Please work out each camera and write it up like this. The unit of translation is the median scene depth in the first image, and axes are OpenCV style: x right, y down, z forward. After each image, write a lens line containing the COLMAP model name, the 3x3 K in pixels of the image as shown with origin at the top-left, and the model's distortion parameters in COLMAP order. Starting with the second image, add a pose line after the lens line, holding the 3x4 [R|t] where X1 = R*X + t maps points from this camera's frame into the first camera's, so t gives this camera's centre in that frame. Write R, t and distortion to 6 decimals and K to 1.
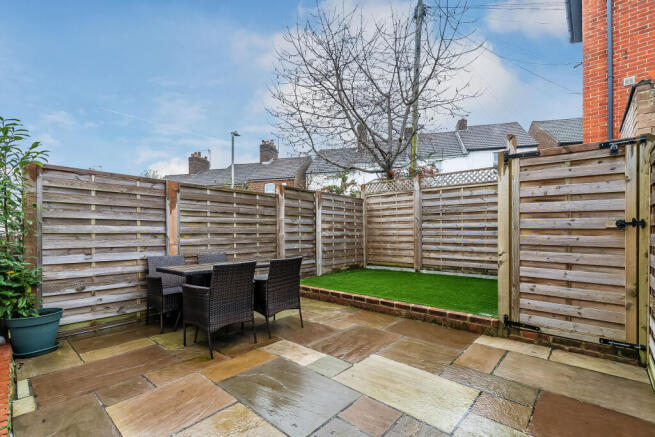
lens RADIAL K [[296.4, 0, 328.8], [0, 296.4, 230.4], [0, 0, 1]] dist [-0.002159, 0.000356]
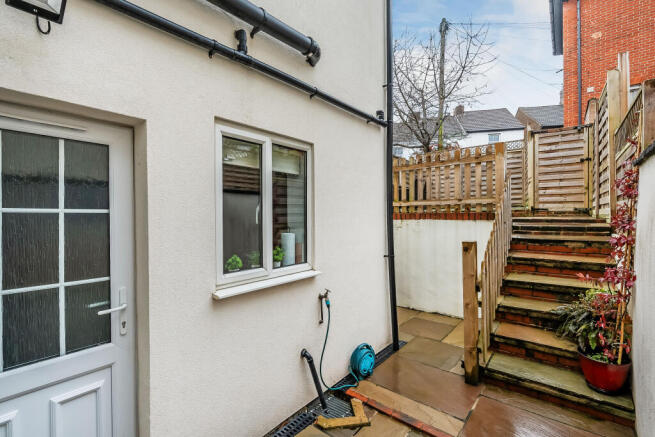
lens RADIAL K [[296.4, 0, 326.4], [0, 296.4, 216.1], [0, 0, 1]] dist [-0.002159, 0.000356]
pose [[0.998945, -0.009920, 0.044834, -1.038093], [0.009460, 0.999901, 0.010459, 0.331848], [-0.044933, -0.010024, 0.998940, -1.135489]]
